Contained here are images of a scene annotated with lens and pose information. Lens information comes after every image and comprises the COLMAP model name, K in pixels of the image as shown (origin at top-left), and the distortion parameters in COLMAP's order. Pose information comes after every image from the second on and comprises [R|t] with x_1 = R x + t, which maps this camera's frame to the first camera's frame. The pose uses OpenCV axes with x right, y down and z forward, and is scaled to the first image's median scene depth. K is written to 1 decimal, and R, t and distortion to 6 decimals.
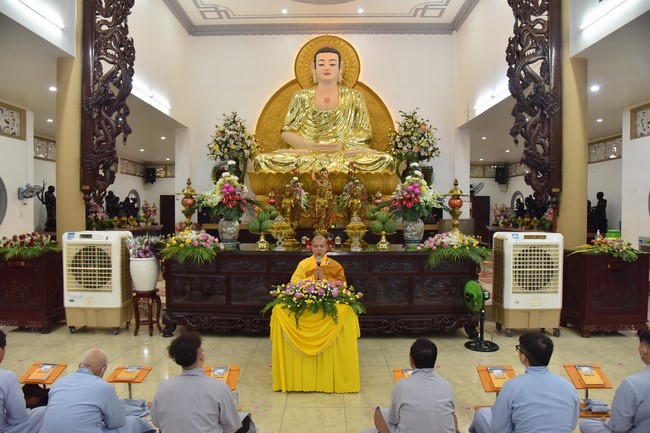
lens RADIAL K [[443.5, 0, 317.9], [0, 443.5, 217.0], [0, 0, 1]] dist [-0.108754, 0.061548]
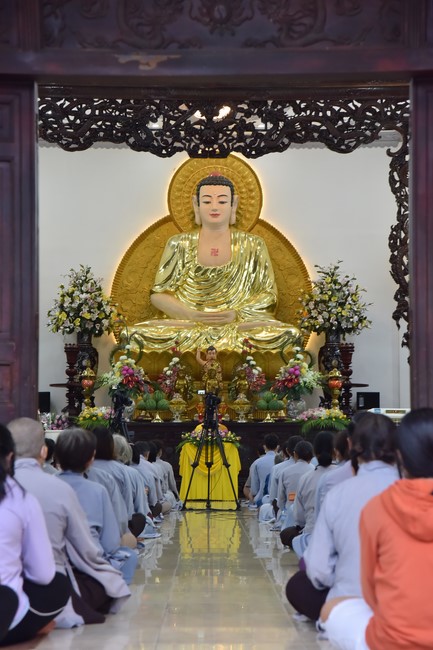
lens RADIAL K [[1579.1, 0, 216.5], [0, 1579.1, 325.0], [0, 0, 1]] dist [0.708520, 0.123269]
pose [[0.999662, -0.000098, 0.025985, -0.051465], [0.002693, 0.994999, -0.099852, 0.134886], [-0.025846, 0.099889, 0.994663, -1.830528]]
